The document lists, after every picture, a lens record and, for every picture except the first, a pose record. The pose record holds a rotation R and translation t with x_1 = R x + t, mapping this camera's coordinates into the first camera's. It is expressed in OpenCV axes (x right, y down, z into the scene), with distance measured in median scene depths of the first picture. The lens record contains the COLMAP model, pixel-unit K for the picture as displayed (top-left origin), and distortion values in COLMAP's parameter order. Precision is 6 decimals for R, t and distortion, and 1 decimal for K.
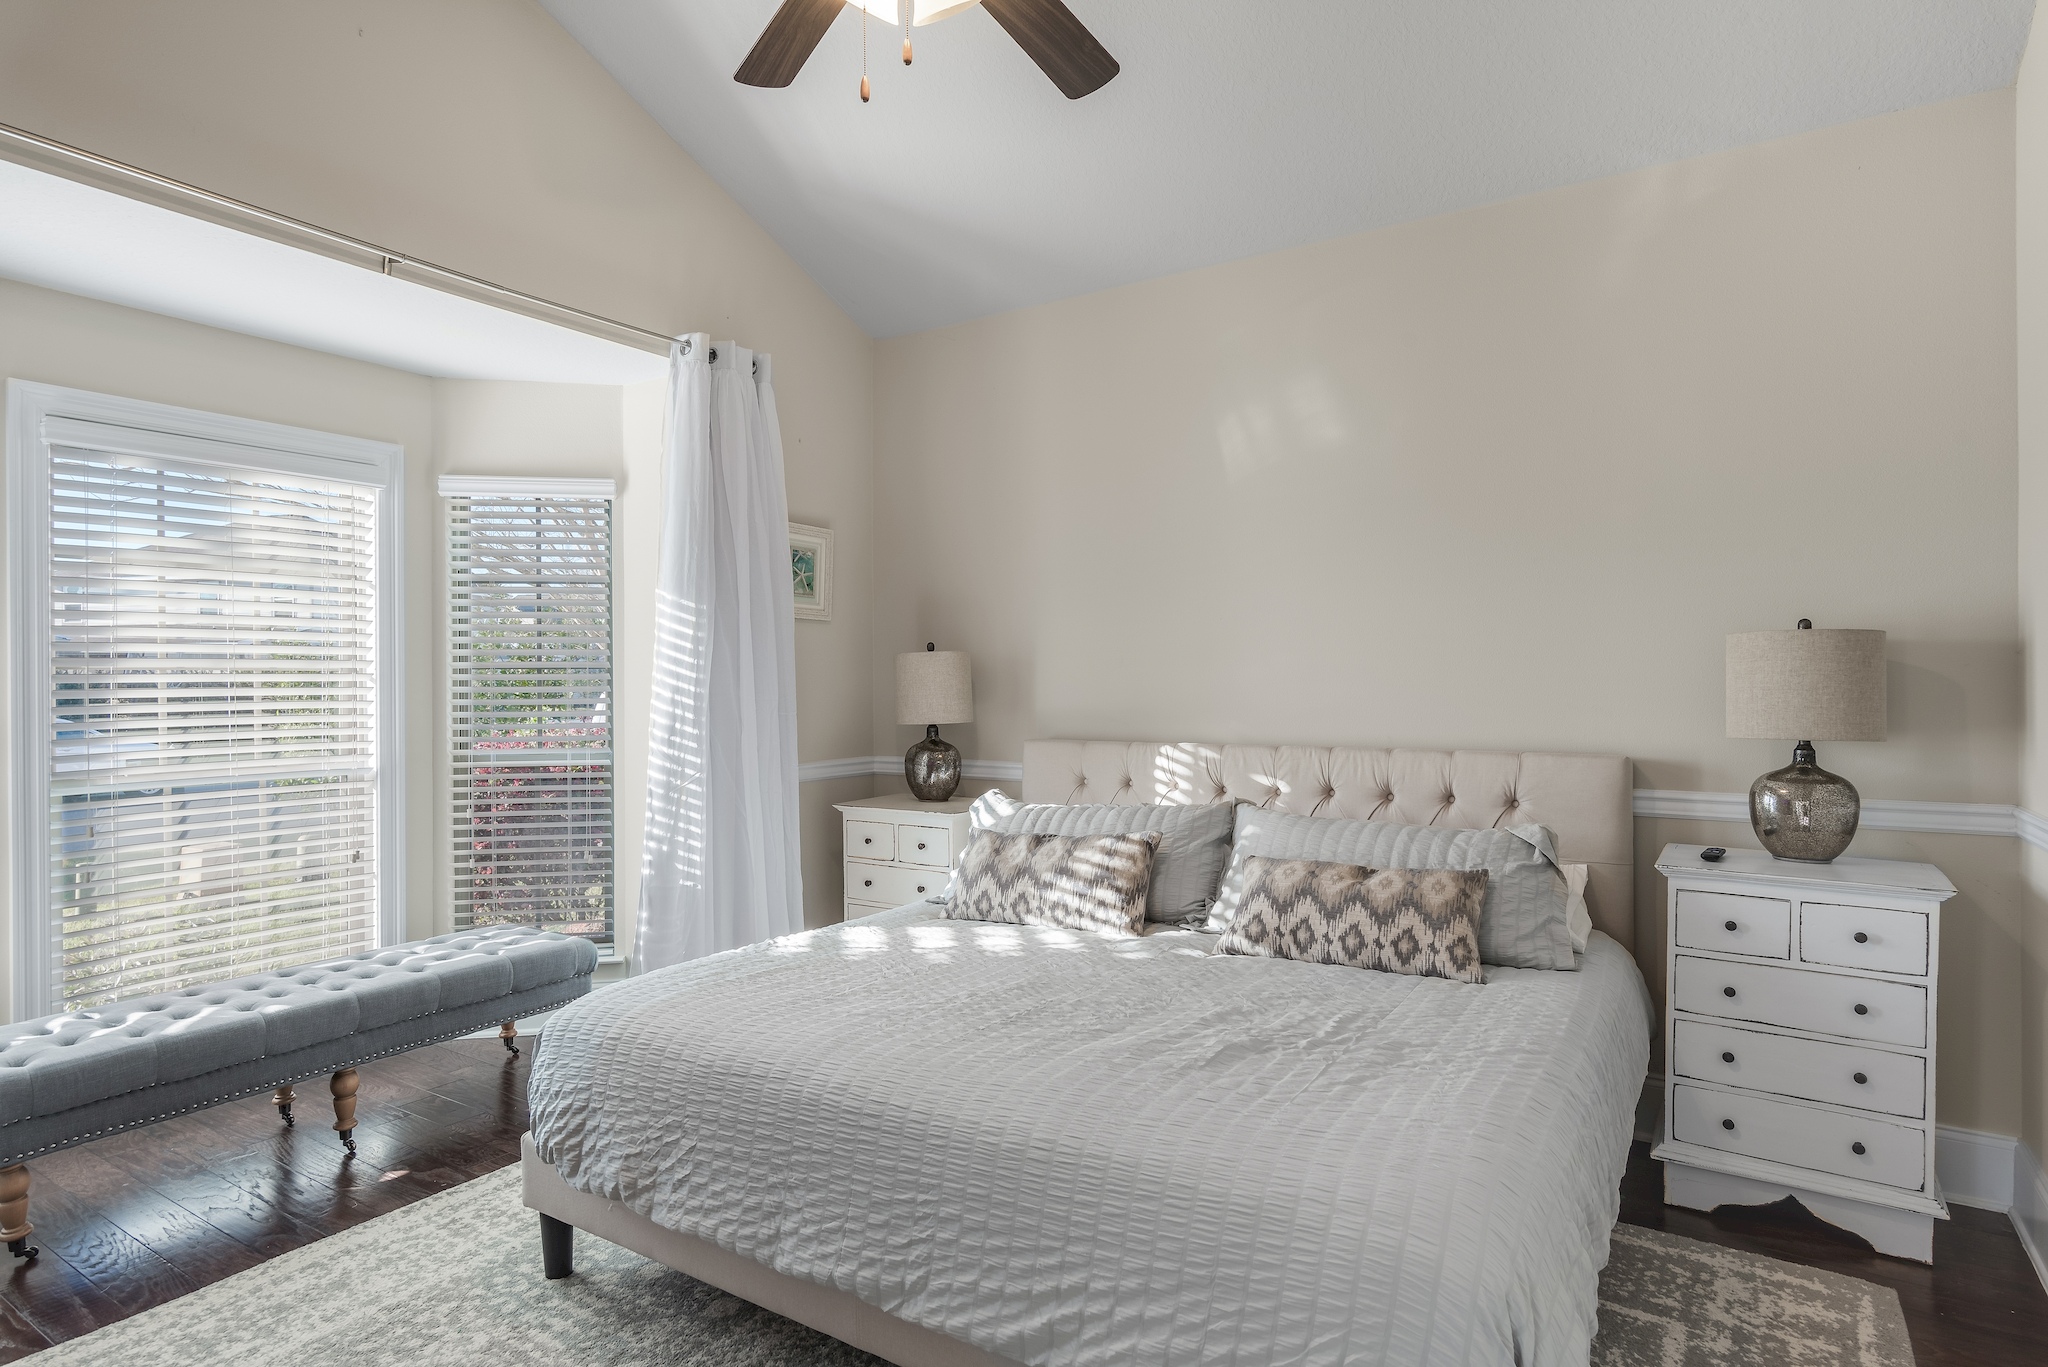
lens RADIAL K [[1152.3, 0, 1024.0], [0, 1152.3, 683.5], [0, 0, 1]] dist [-0.001500, 0.000051]
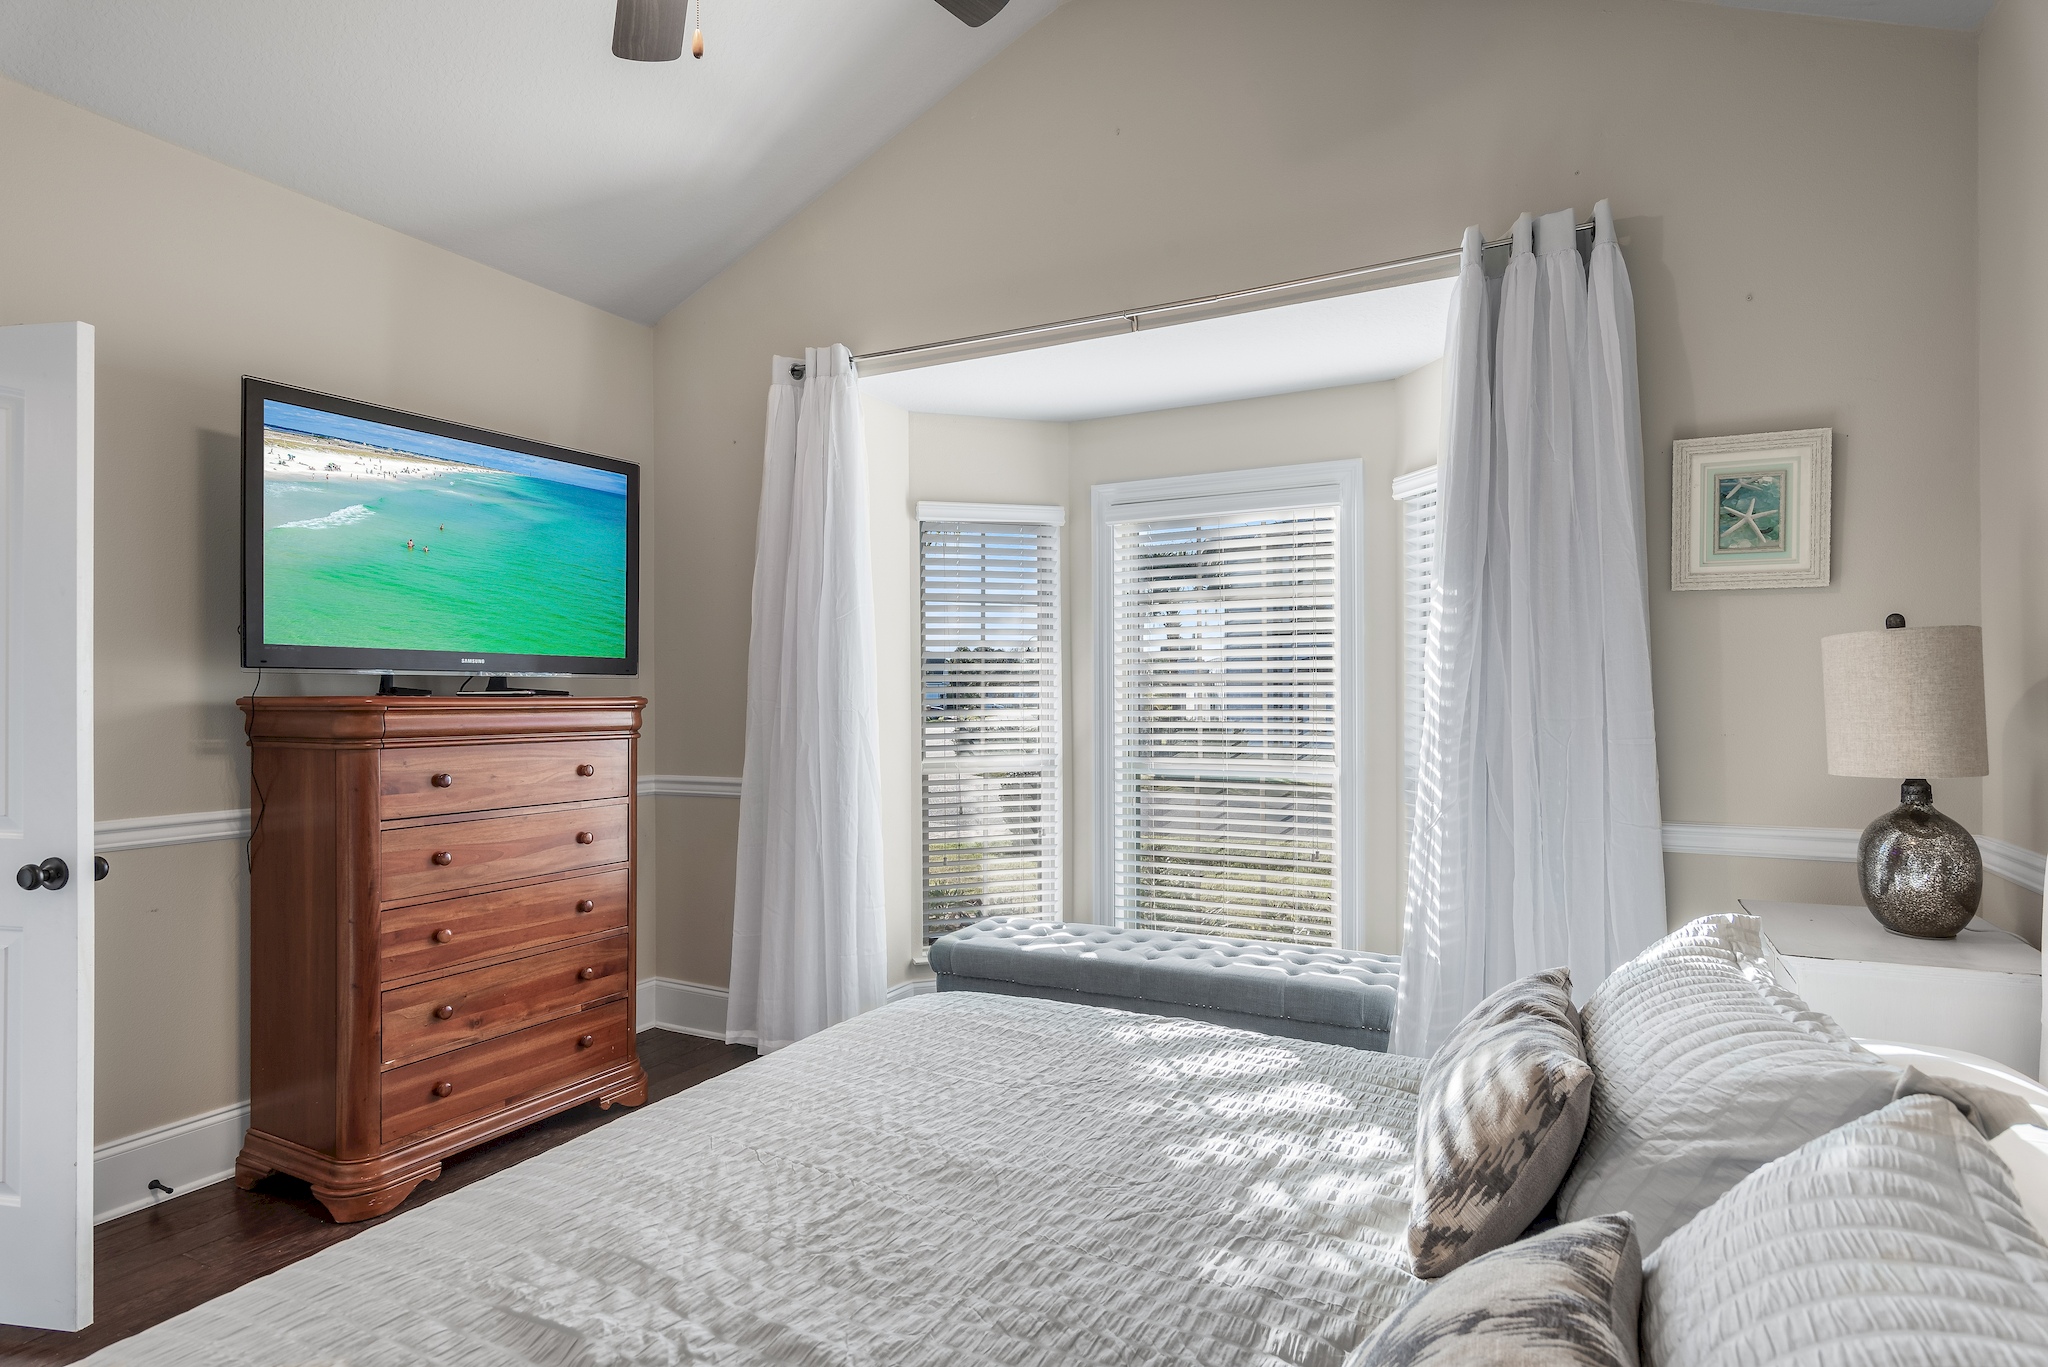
lens RADIAL K [[1098.5, 0, 1024.0], [0, 1098.5, 683.5], [0, 0, 1]] dist [-0.001931, -0.000394]
pose [[0.075083, -0.008280, -0.997143, 0.410537], [0.002097, 0.999965, -0.008146, -0.001855], [0.997175, -0.001480, 0.075098, 0.654971]]
